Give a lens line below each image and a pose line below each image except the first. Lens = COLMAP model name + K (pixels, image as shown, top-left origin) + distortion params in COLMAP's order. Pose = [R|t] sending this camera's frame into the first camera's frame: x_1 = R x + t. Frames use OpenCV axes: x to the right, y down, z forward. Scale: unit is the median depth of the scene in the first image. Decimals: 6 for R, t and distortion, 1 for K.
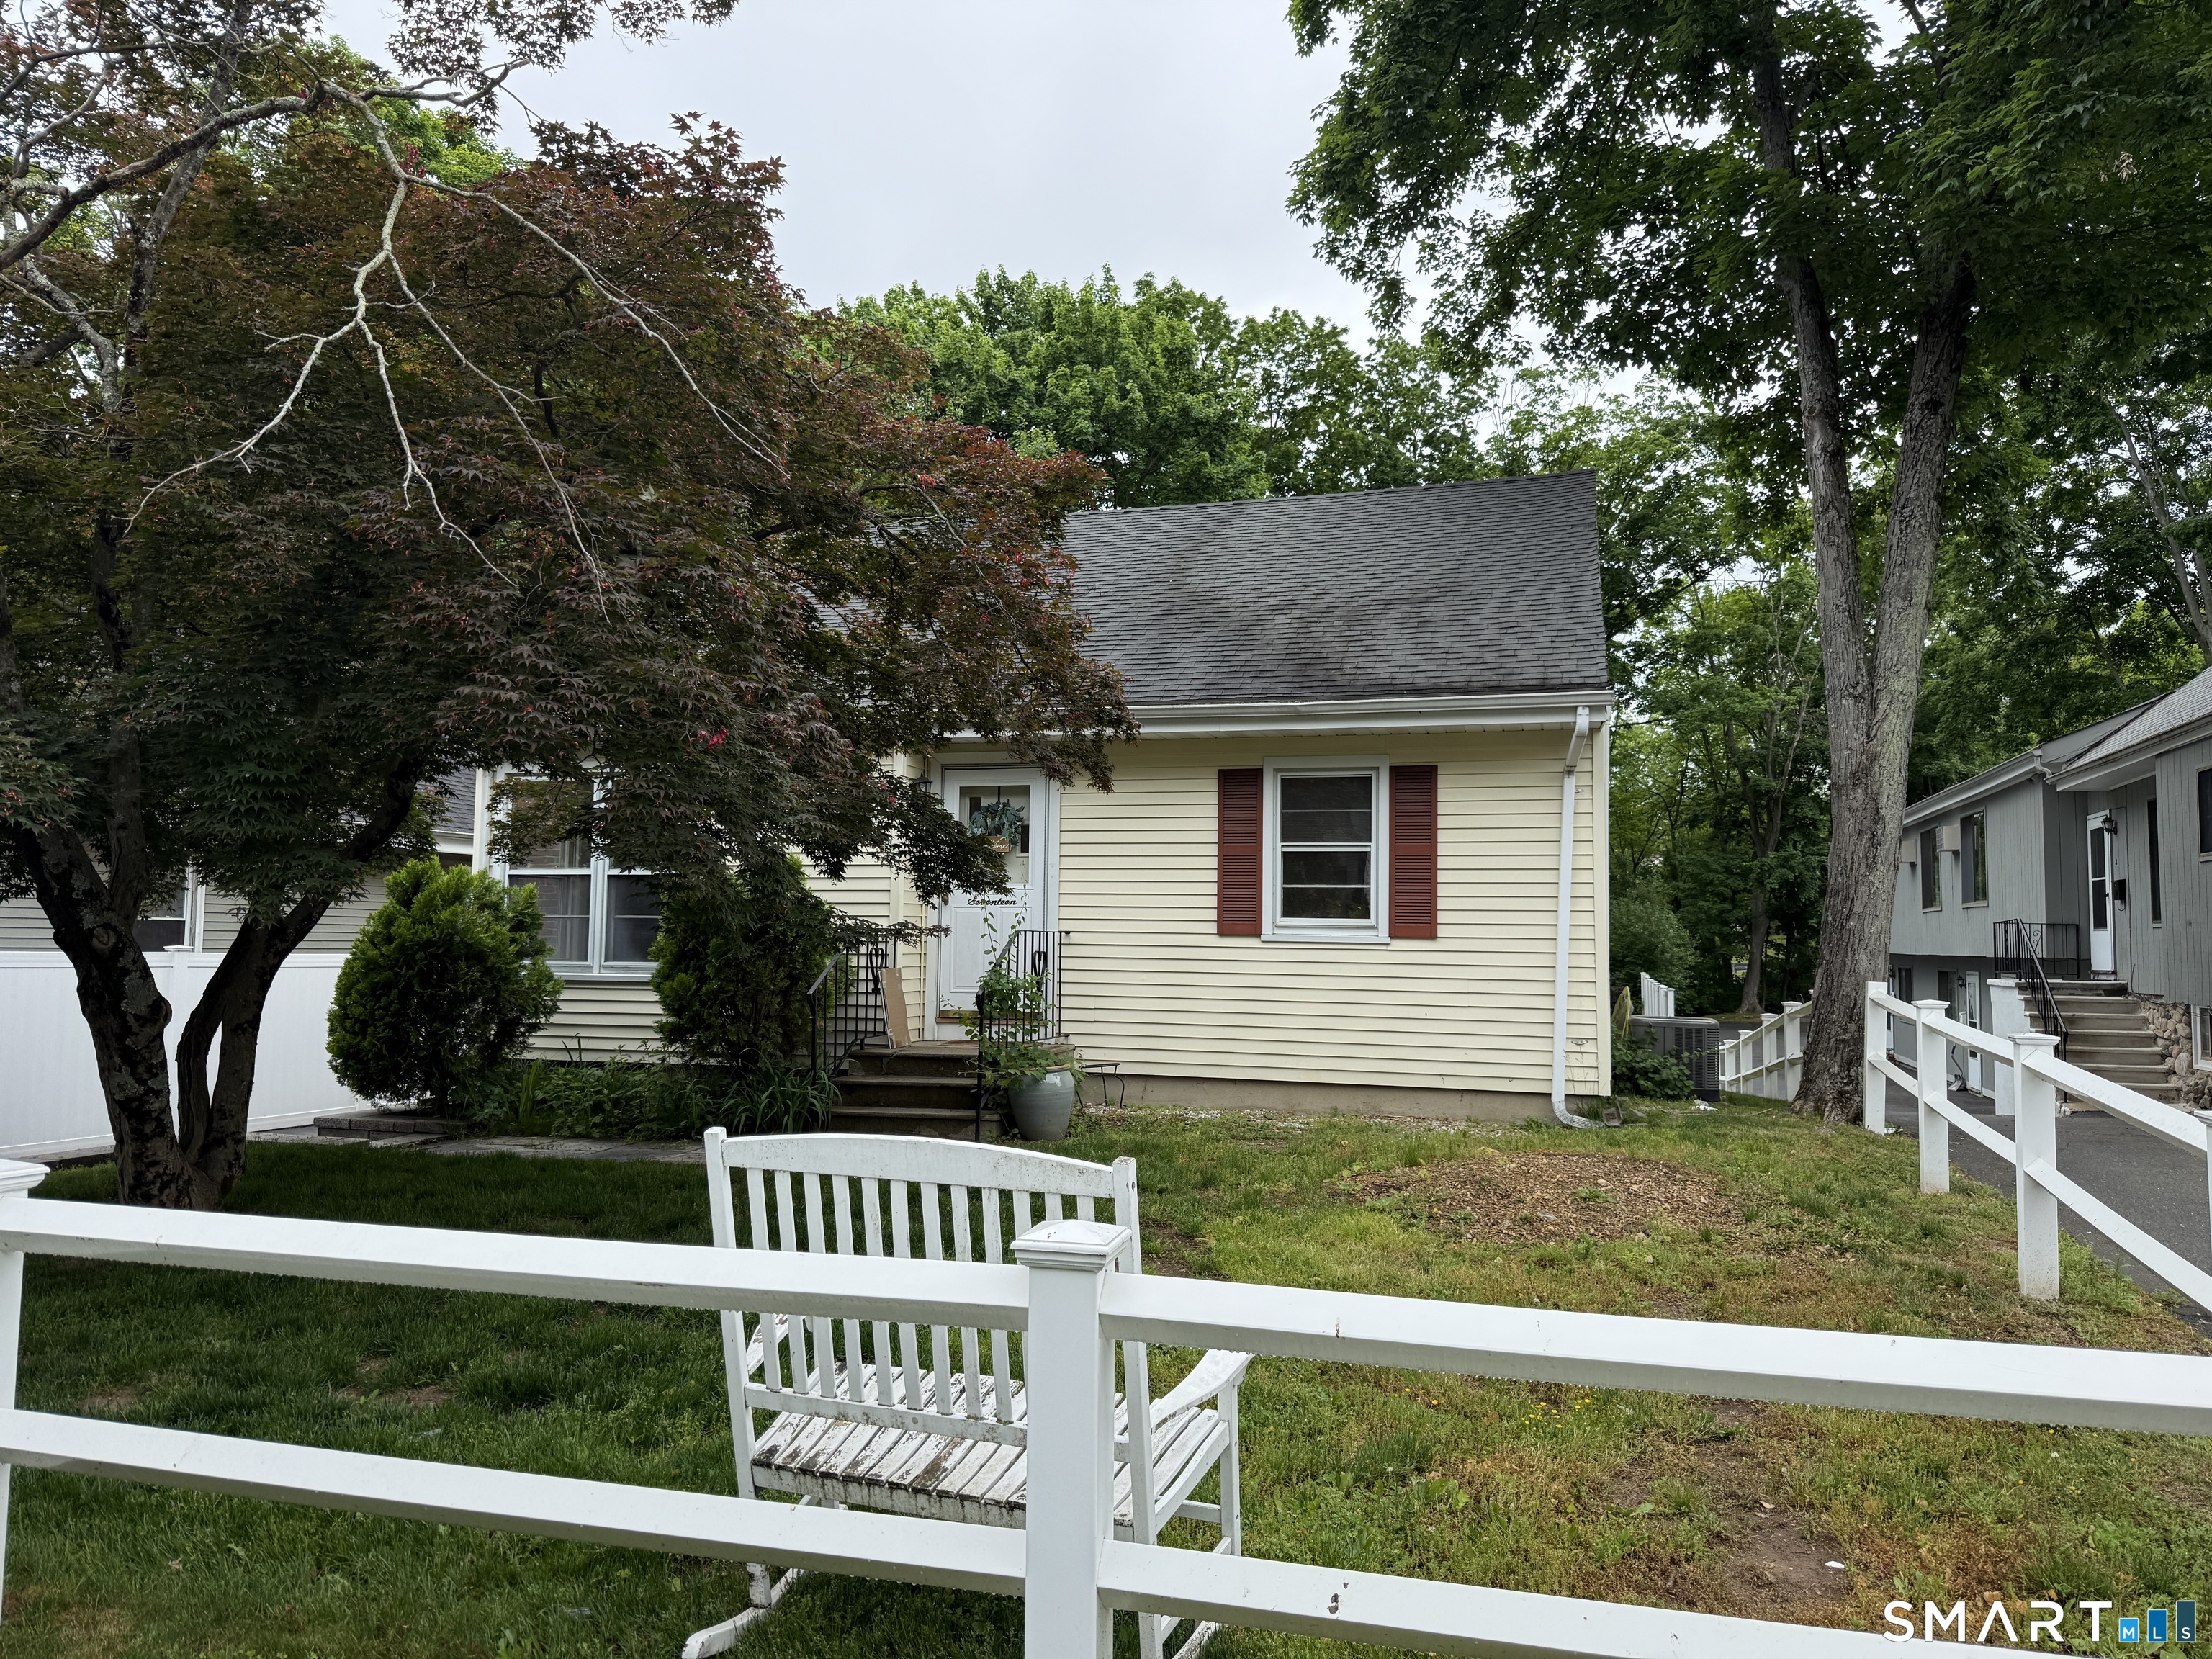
lens RADIAL K [[1556.2, 0, 1110.7], [0, 1556.2, 838.9], [0, 0, 1]] dist [0.049979, -0.049399]
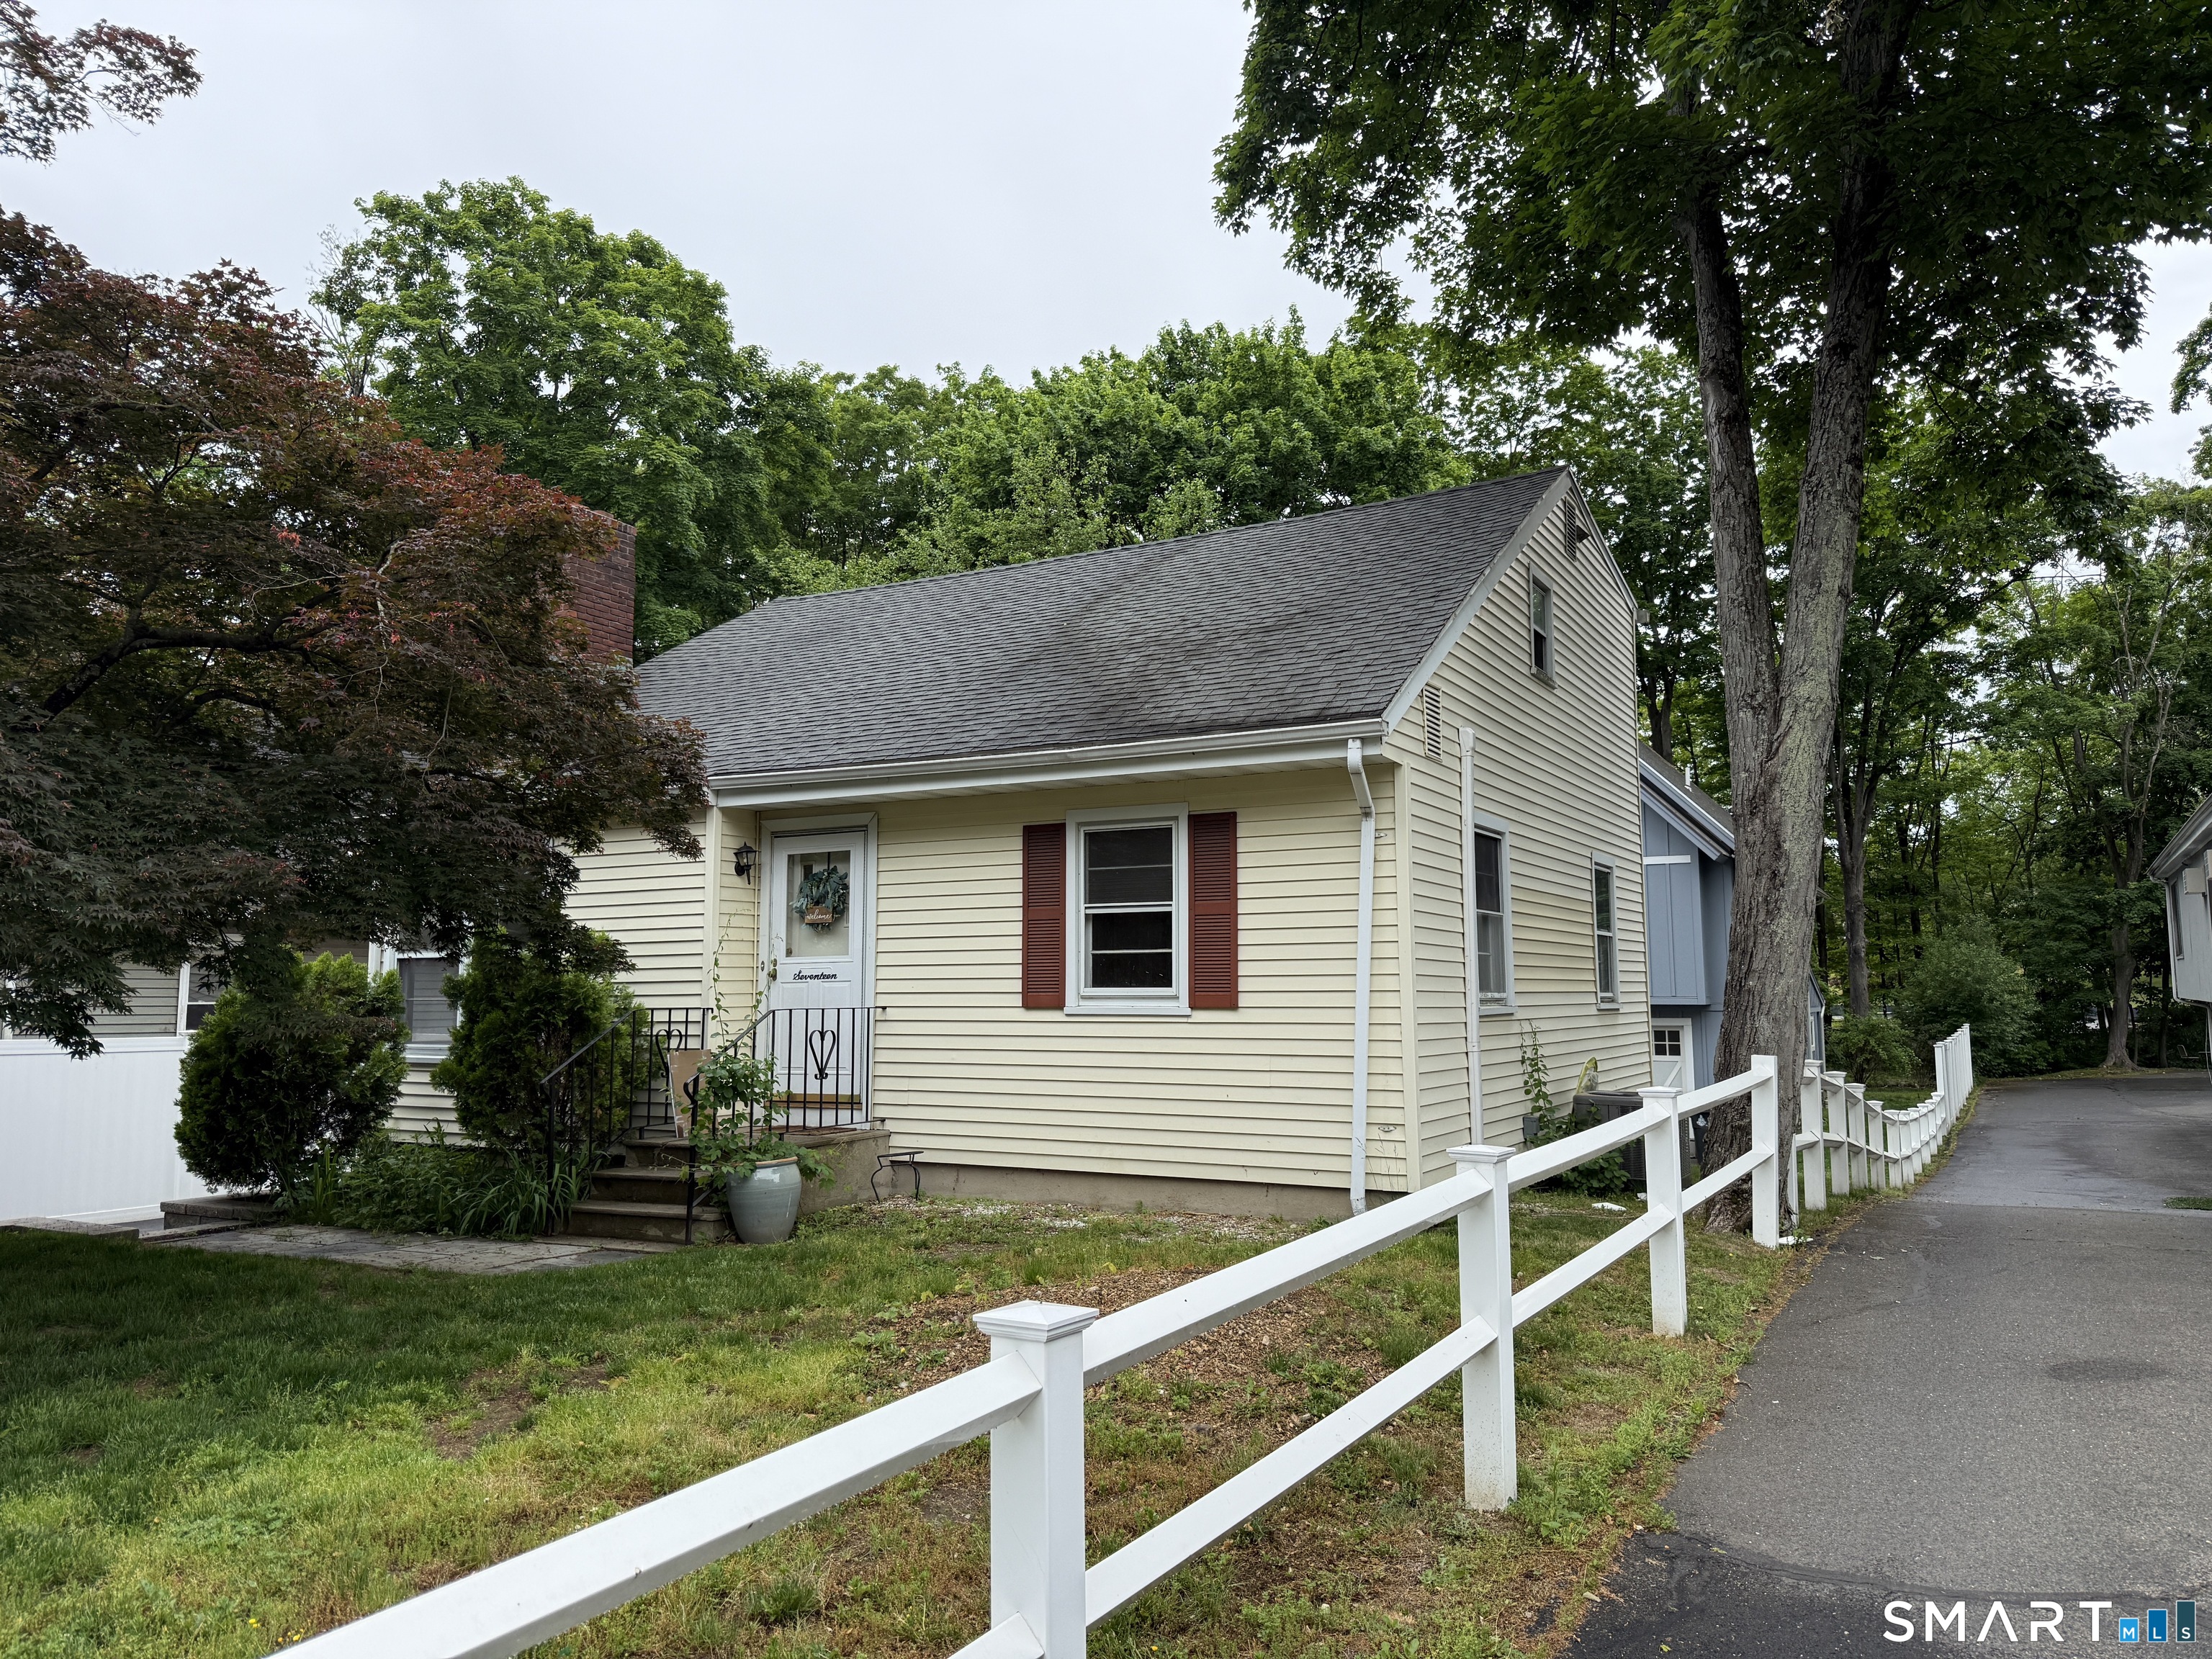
lens RADIAL K [[1556.2, 0, 1101.7], [0, 1556.2, 829.2], [0, 0, 1]] dist [0.049979, -0.049399]
pose [[0.974206, -0.041018, -0.221900, 0.318670], [0.031817, 0.998485, -0.044883, -0.000186], [0.223405, 0.036665, 0.974036, 0.121221]]
